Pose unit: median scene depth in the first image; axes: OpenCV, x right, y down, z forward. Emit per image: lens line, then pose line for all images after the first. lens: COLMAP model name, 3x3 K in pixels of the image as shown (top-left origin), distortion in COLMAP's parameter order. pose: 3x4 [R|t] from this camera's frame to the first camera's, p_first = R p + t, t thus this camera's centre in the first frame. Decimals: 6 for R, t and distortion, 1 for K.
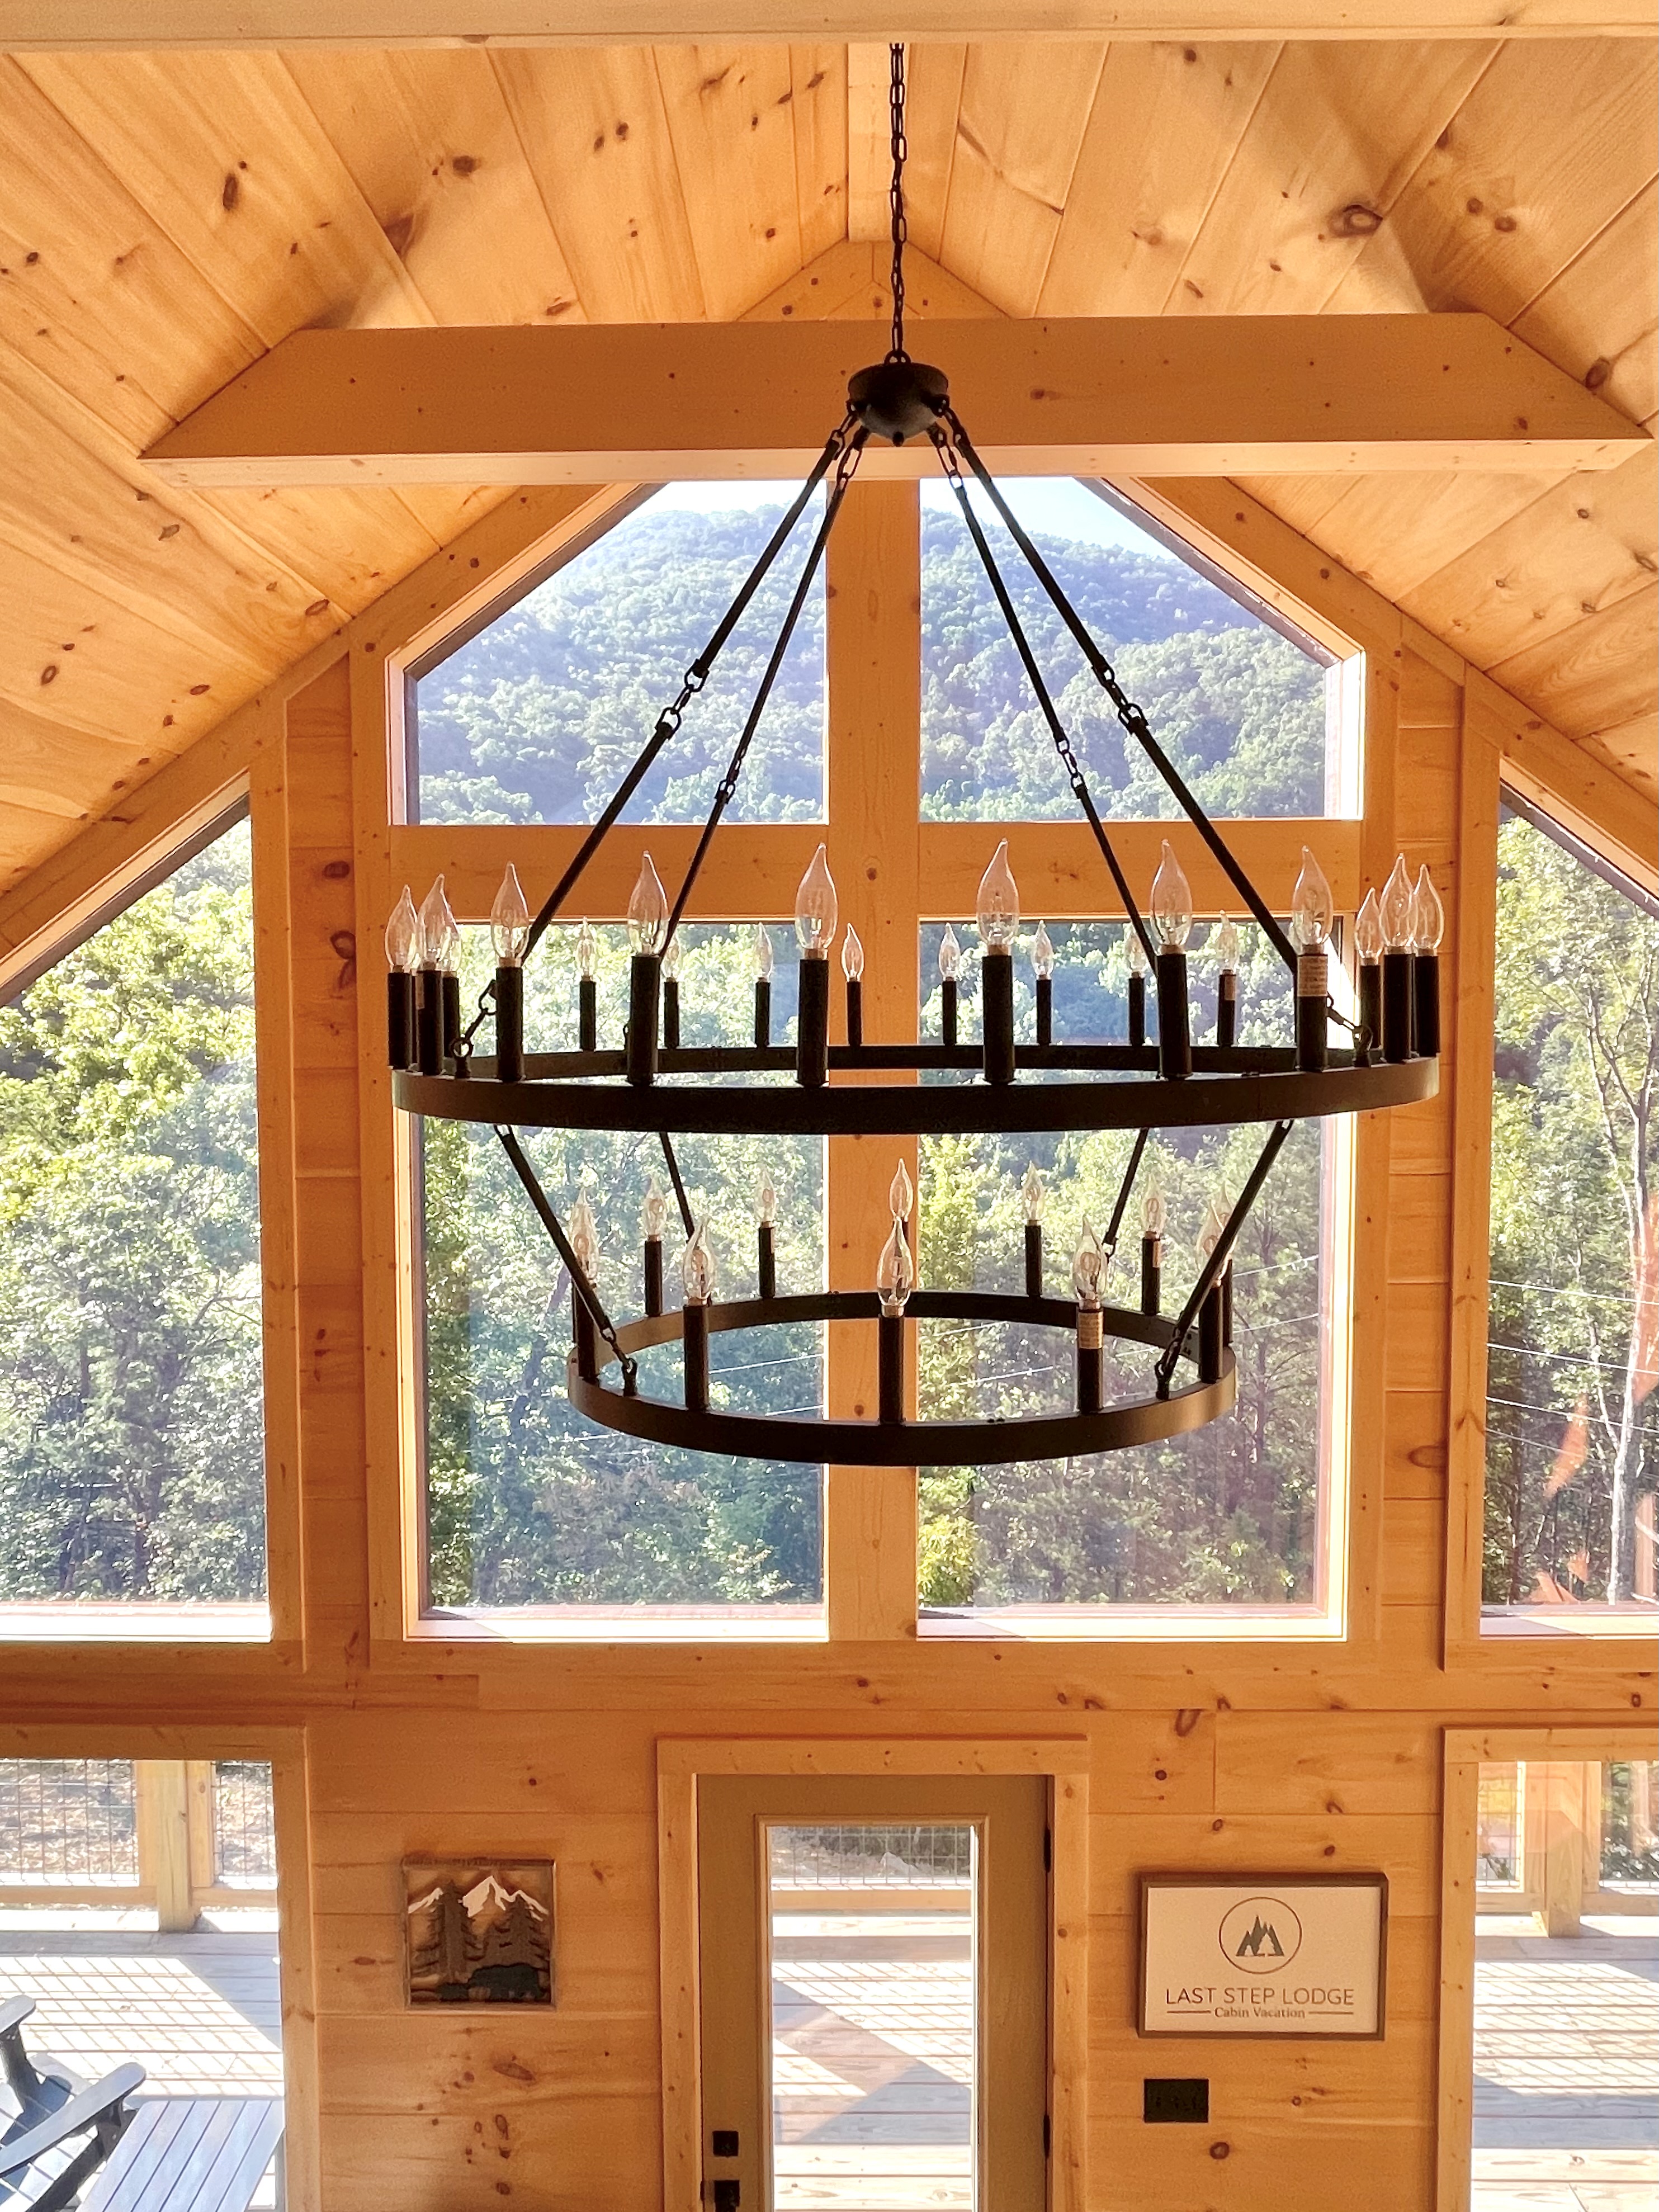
lens RADIAL K [[1441.4, 0, 831.5], [0, 1441.4, 1101.3], [0, 0, 1]] dist [-0.005786, -0.000864]
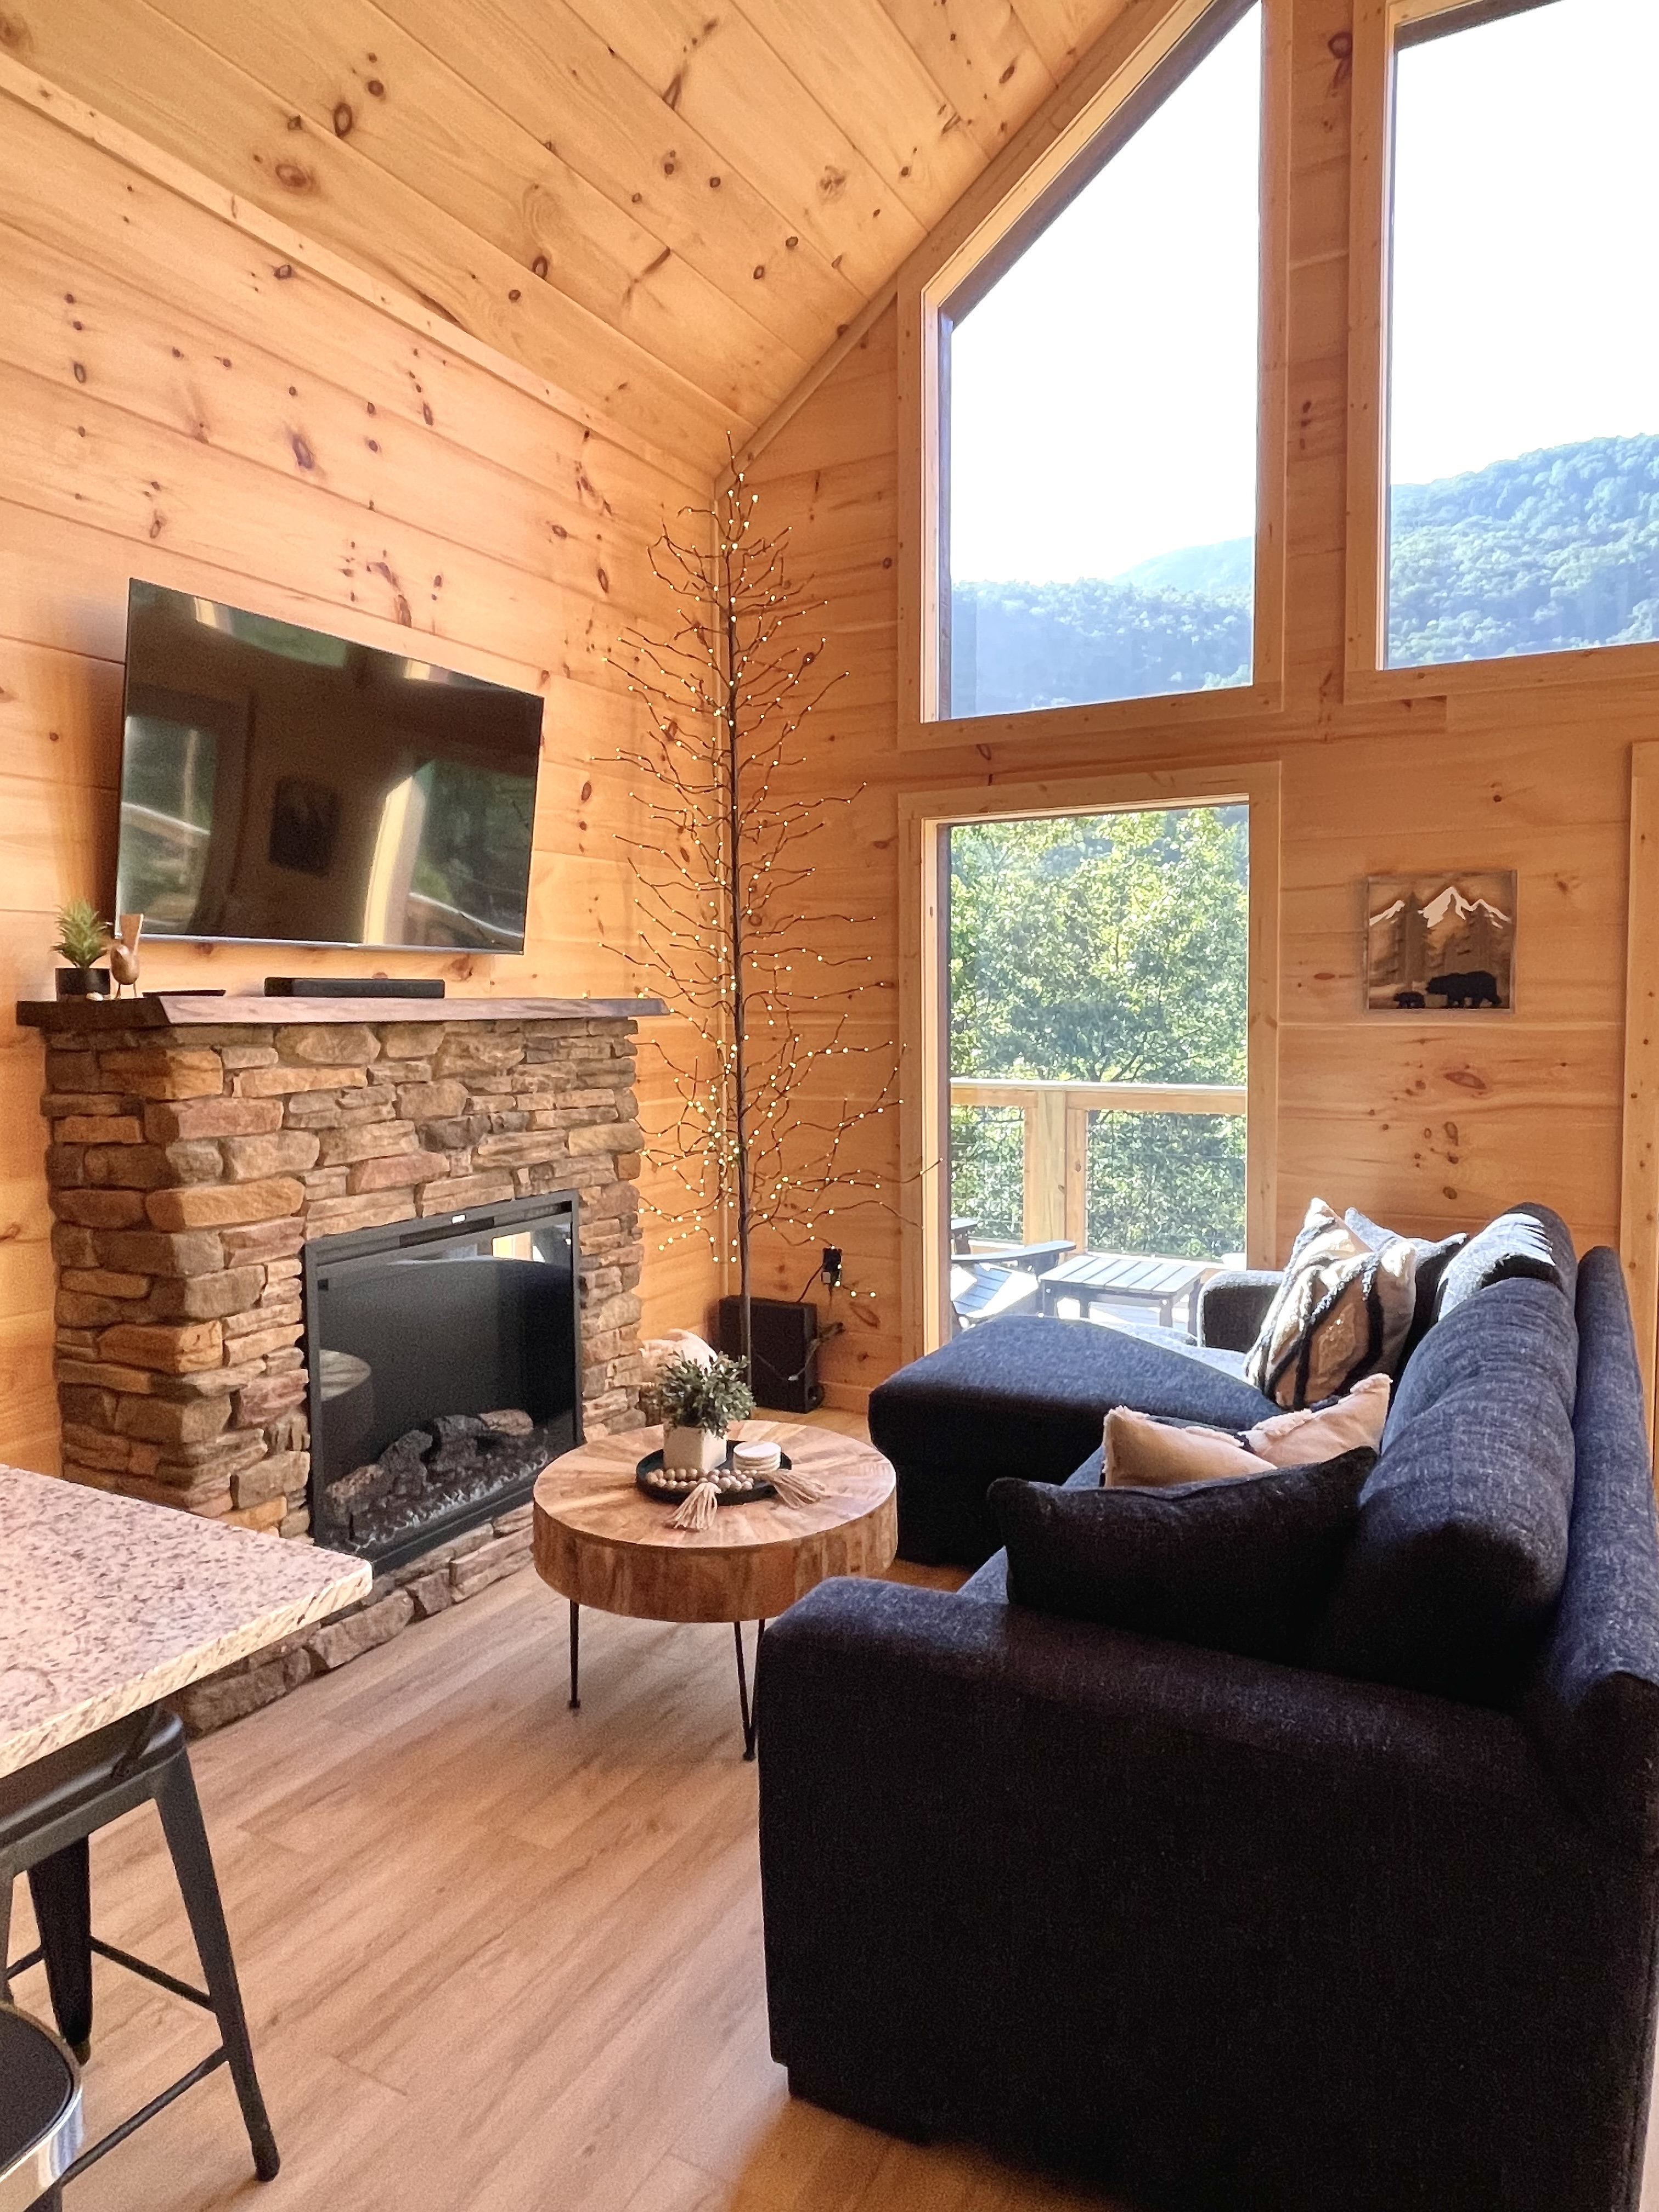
lens RADIAL K [[1378.4, 0, 828.4], [0, 1378.4, 1101.8], [0, 0, 1]] dist [-0.009744, -0.003992]
pose [[0.883807, 0.029388, -0.466927, -0.162562], [-0.024945, 0.999566, 0.015695, 0.692404], [0.467186, -0.002224, 0.884156, -0.137029]]
